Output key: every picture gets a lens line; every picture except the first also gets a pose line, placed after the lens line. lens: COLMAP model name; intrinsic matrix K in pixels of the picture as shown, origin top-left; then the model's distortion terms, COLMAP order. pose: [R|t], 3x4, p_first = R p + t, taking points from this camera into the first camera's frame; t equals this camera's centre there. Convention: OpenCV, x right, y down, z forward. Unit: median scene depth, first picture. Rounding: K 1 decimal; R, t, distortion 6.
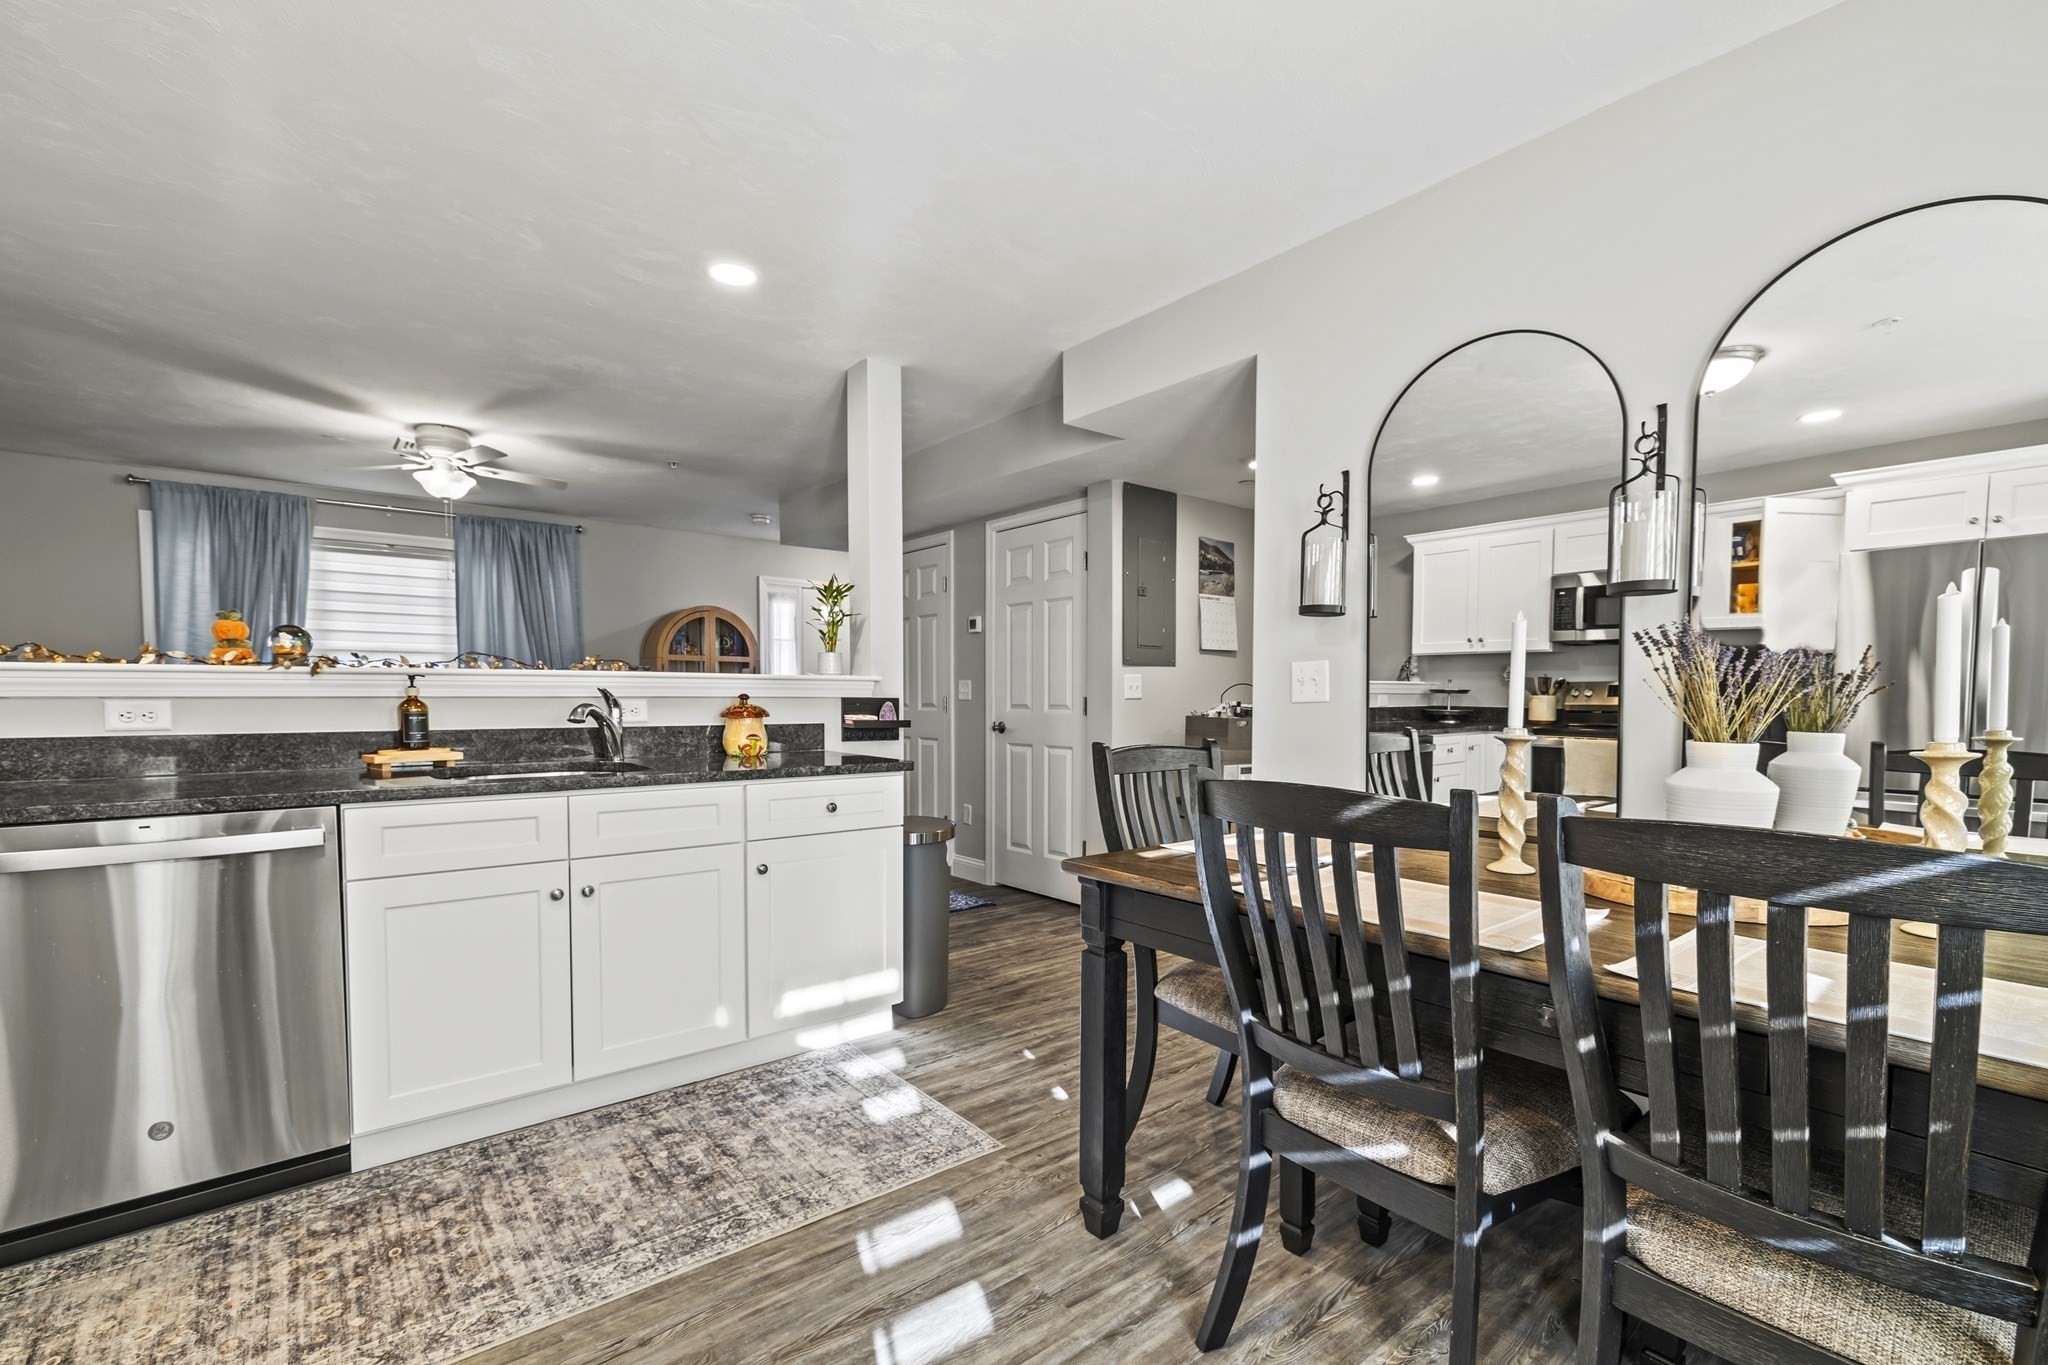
lens RADIAL K [[884.7, 0, 997.0], [0, 884.7, 732.1], [0, 0, 1]] dist [-0.001228, -0.000057]
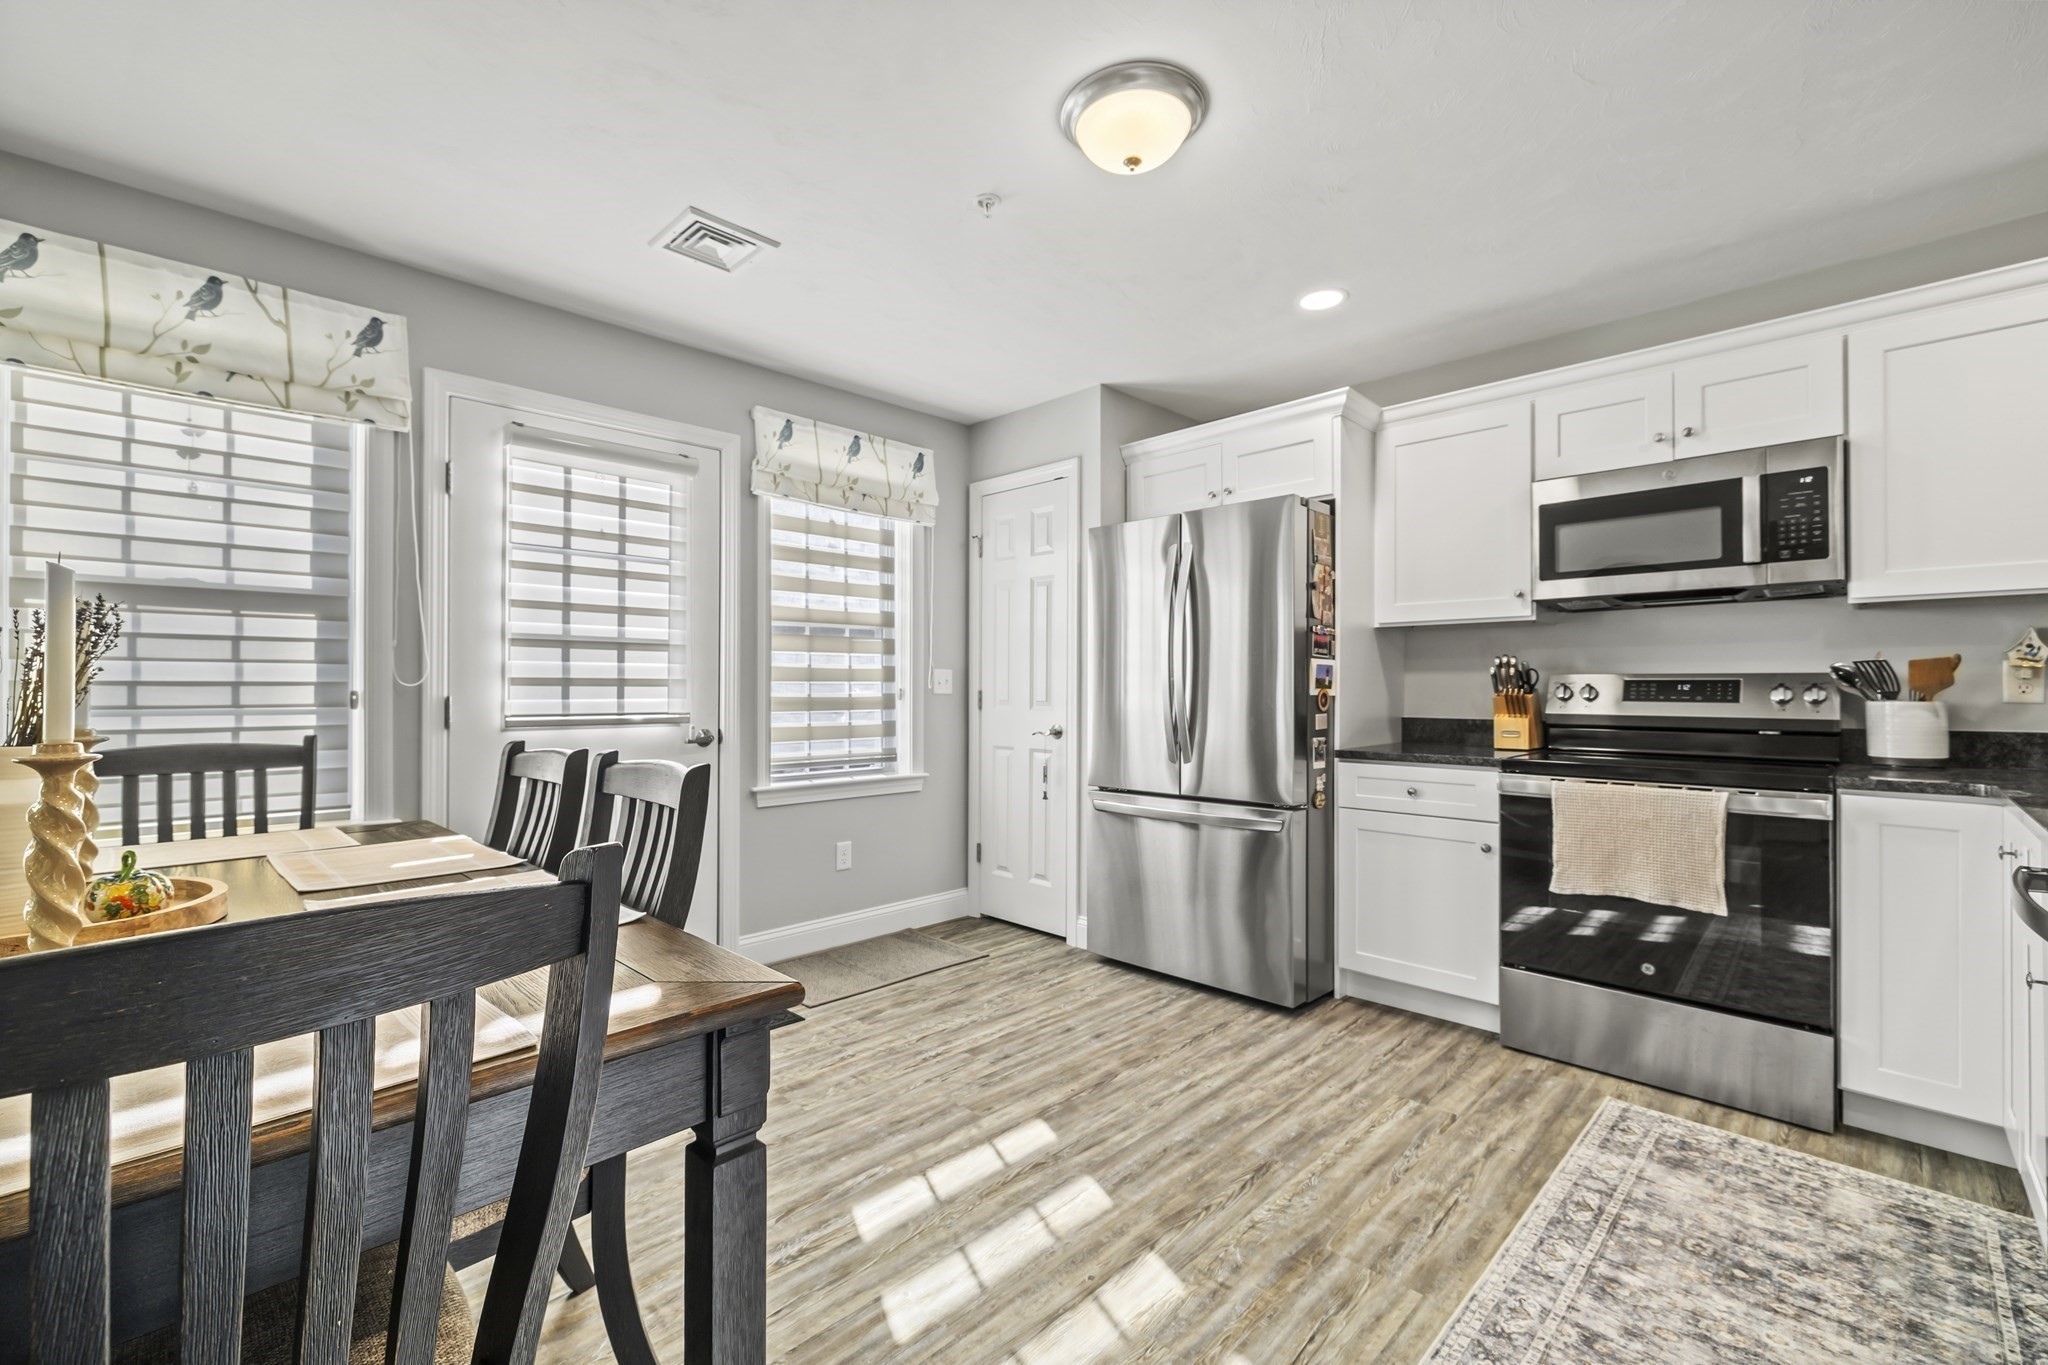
lens RADIAL K [[875.8, 0, 984.9], [0, 875.8, 684.0], [0, 0, 1]] dist [0.008811, 0.000072]
pose [[-0.995888, -0.007868, -0.090250, 0.004525], [-0.011009, 0.999349, 0.034358, -0.052803], [0.089921, 0.035210, -0.995326, 1.352071]]
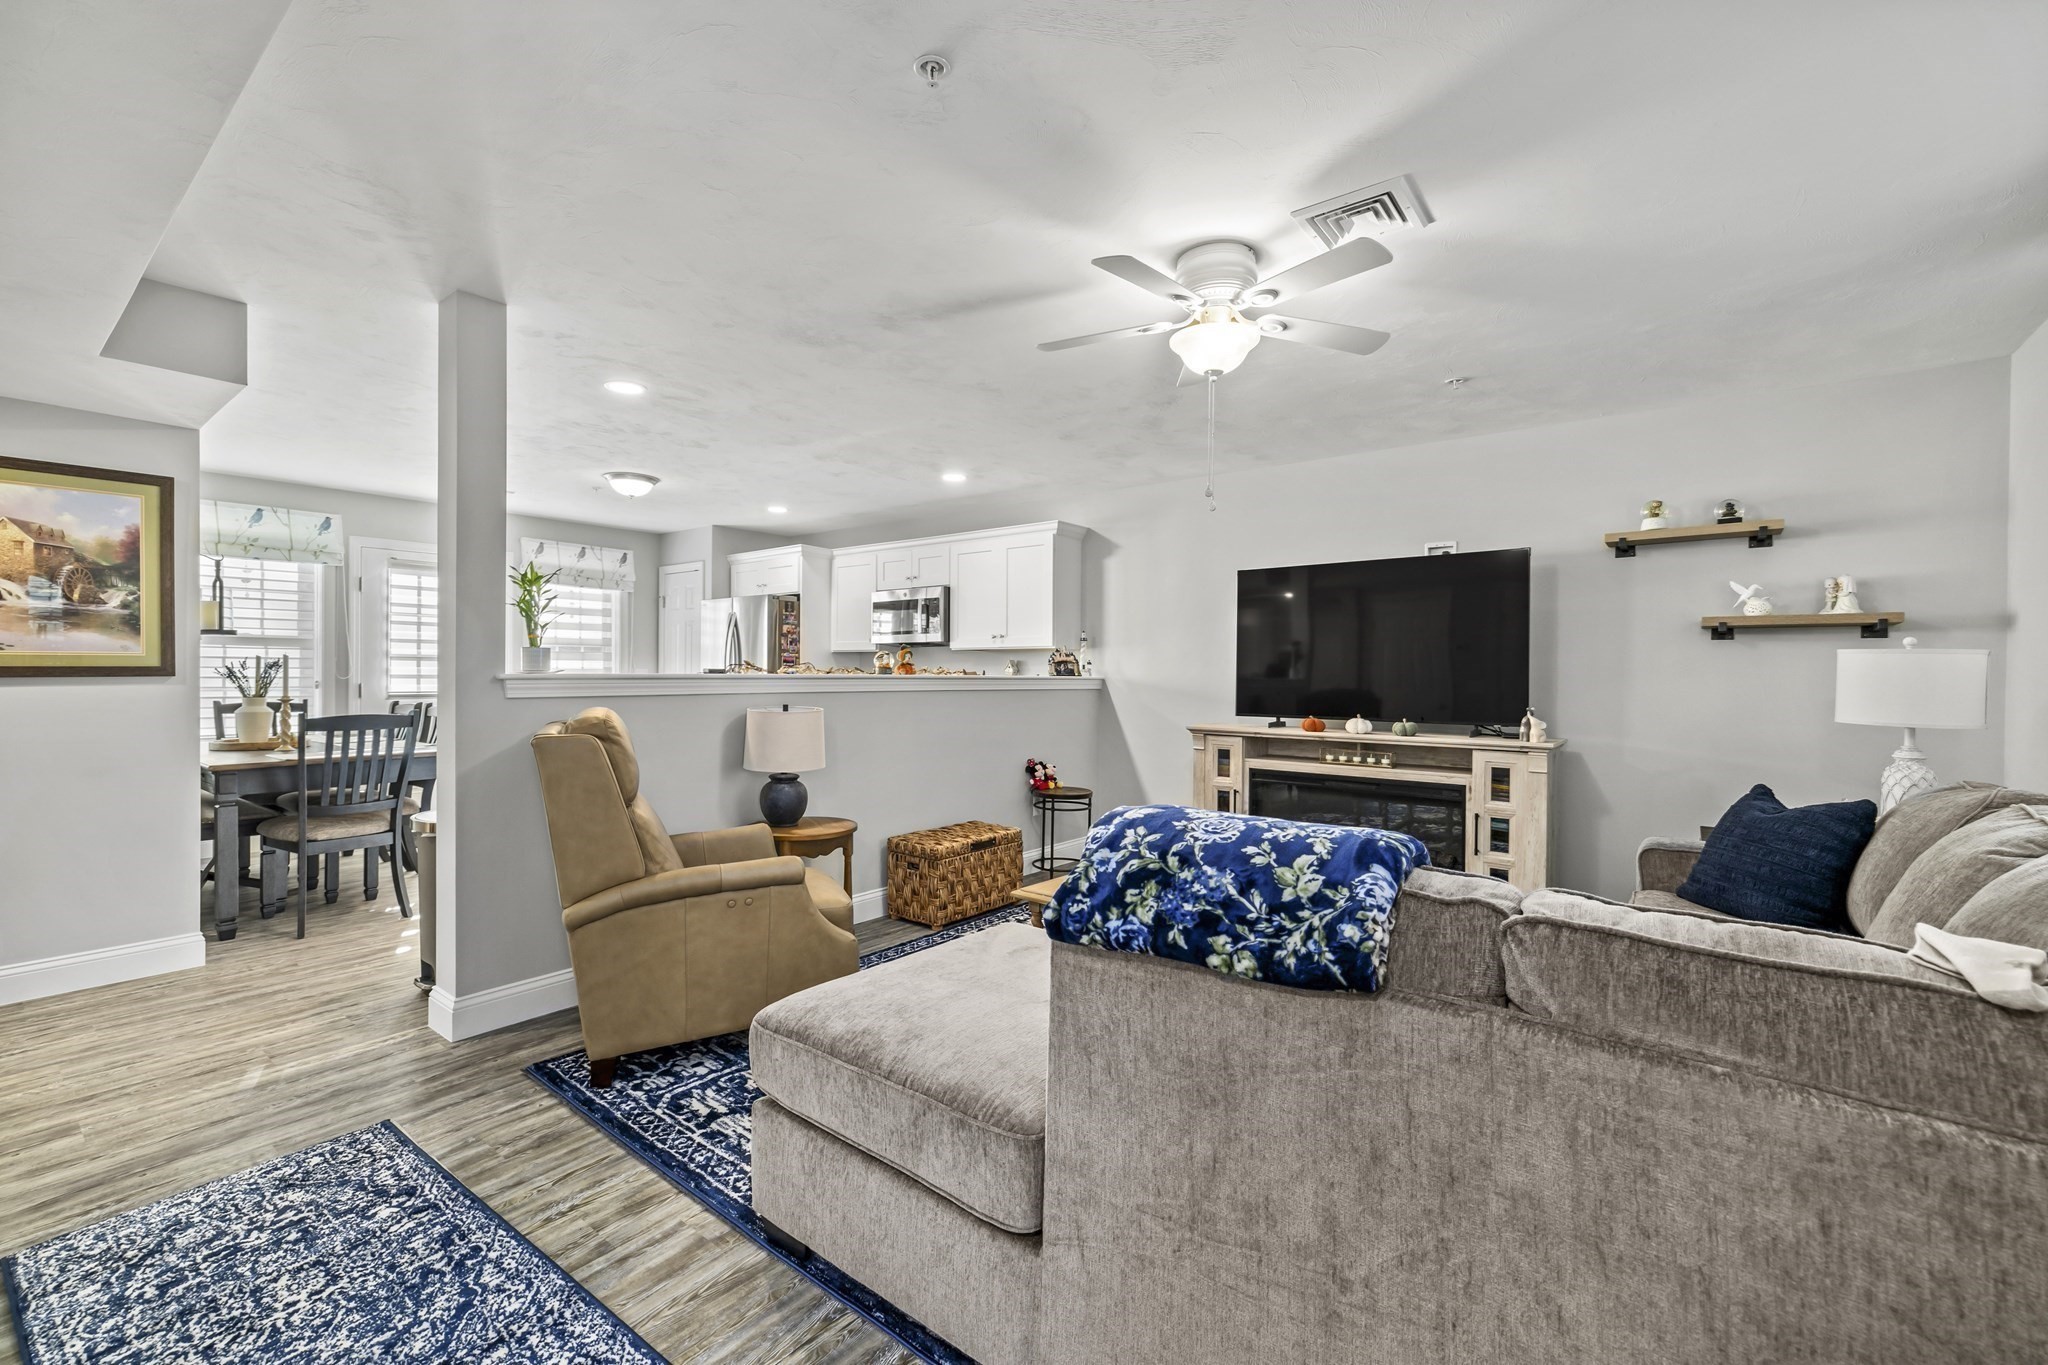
lens RADIAL K [[846.3, 0, 980.9], [0, 846.3, 682.7], [0, 0, 1]] dist [-0.000066, 0.000119]
pose [[-0.976607, -0.010330, -0.214783, -0.721745], [-0.021521, 0.998526, 0.049830, -0.167930], [0.213951, 0.053287, -0.975390, 3.157115]]
